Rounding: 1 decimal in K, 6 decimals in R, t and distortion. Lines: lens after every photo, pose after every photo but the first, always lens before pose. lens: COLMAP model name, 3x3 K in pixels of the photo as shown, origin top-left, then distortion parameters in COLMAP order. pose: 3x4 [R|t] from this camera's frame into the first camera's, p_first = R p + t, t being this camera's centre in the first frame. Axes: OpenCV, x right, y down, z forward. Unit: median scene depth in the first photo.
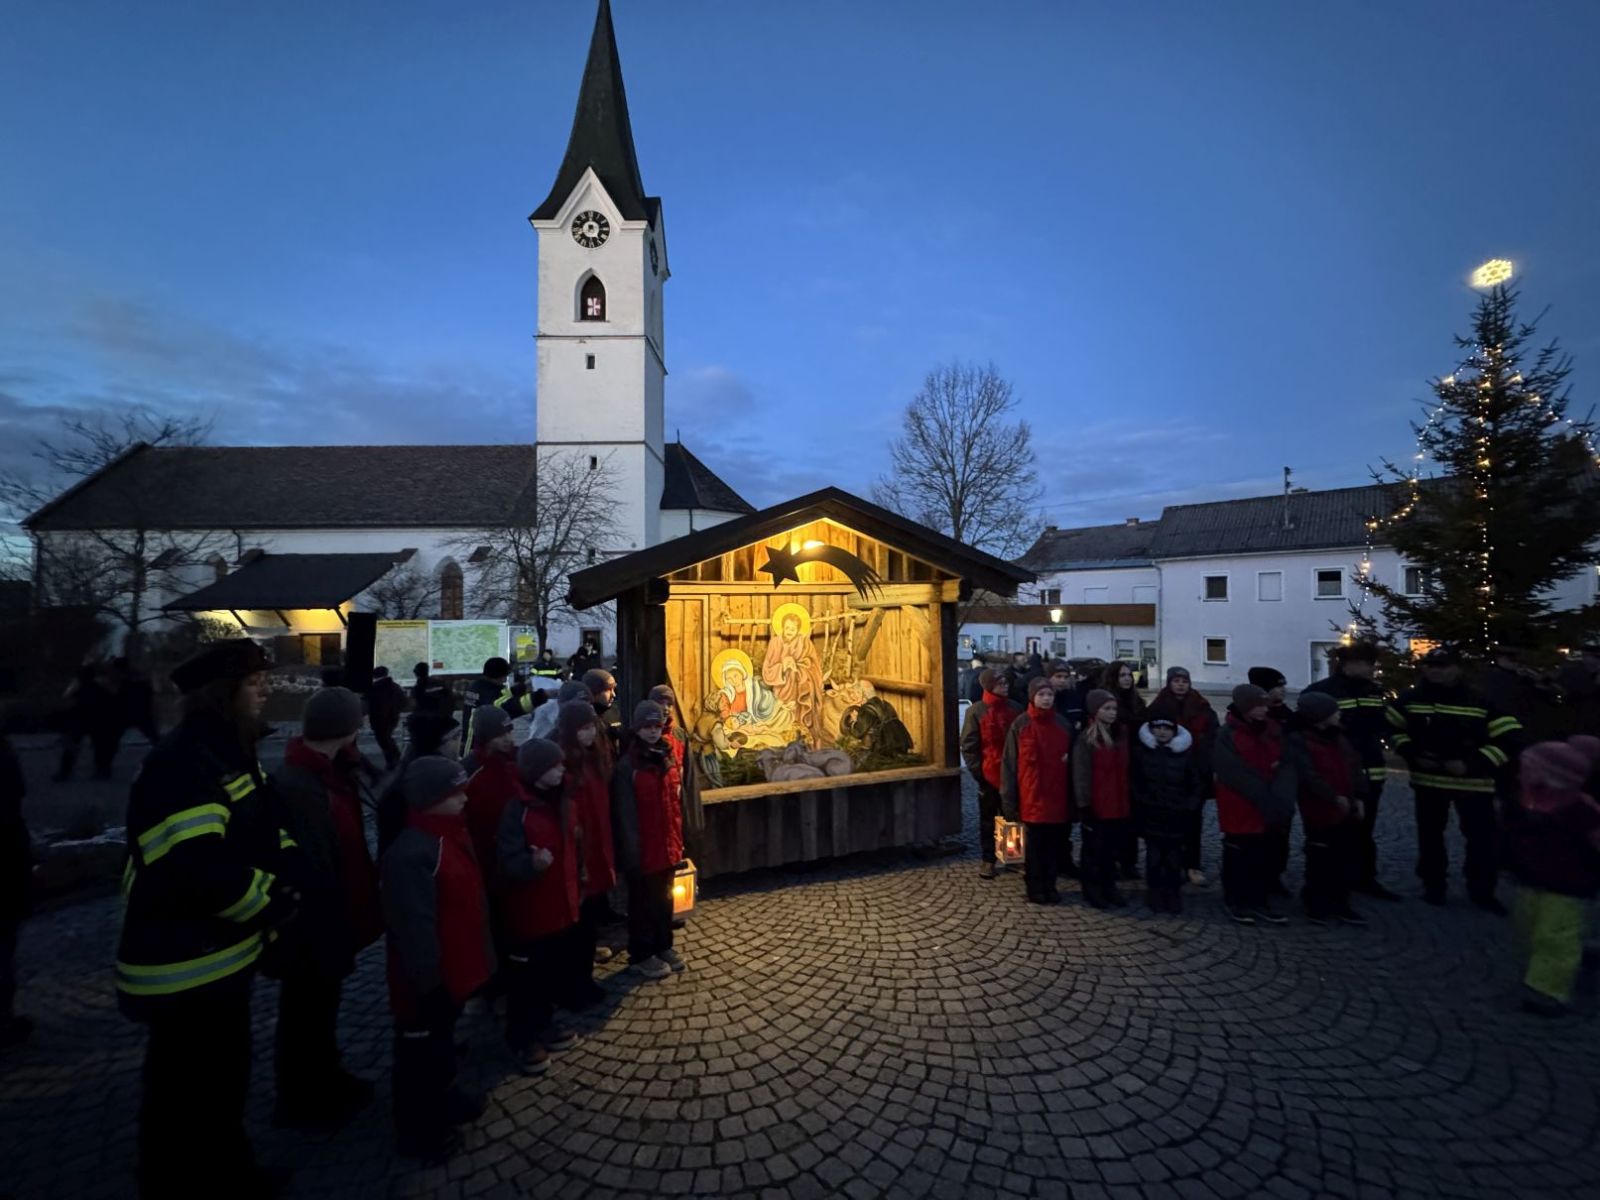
lens RADIAL K [[634.8, 0, 800.0], [0, 634.8, 600.0], [0, 0, 1]] dist [-0.014884, 0.000276]
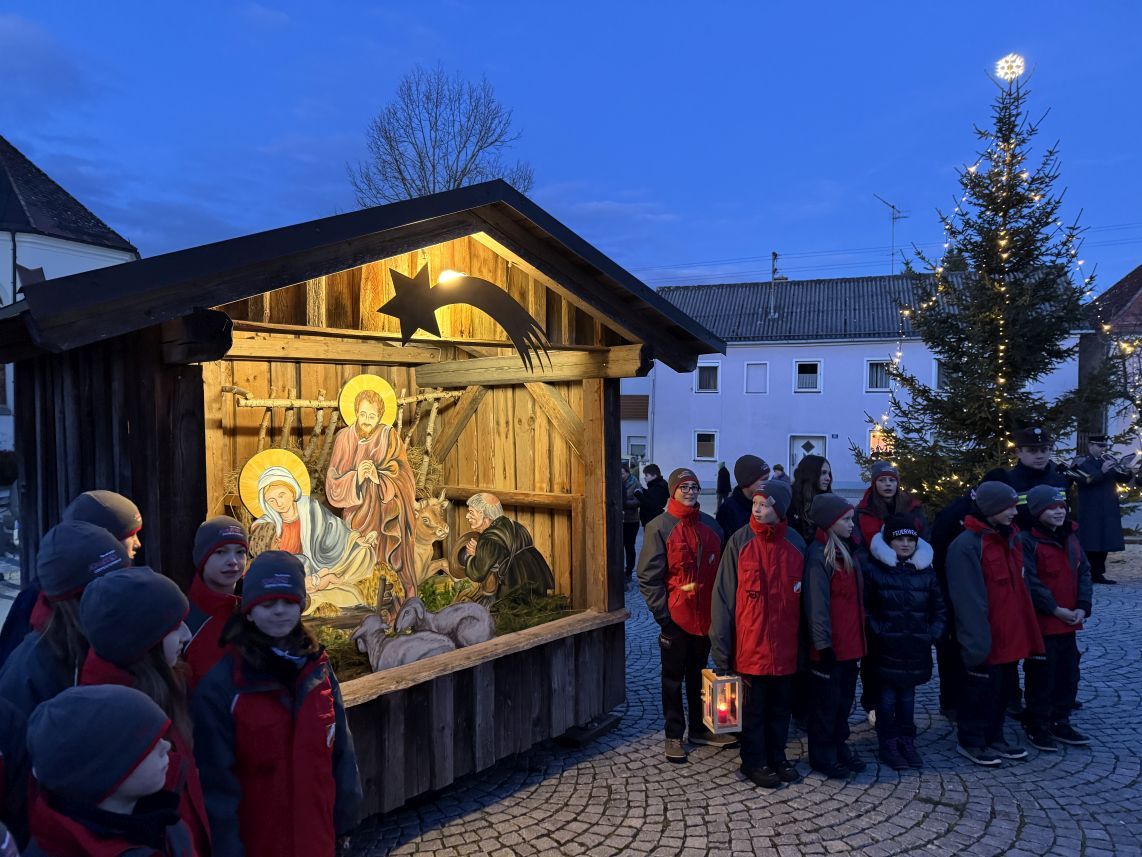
lens RADIAL K [[793.6, 0, 571.0], [0, 793.6, 428.5], [0, 0, 1]] dist [0.063084, -0.075189]
pose [[0.895164, -0.004155, 0.445717, -0.168196], [-0.018763, 0.998719, 0.046993, 0.016422], [-0.445342, -0.050429, 0.893939, 0.197686]]
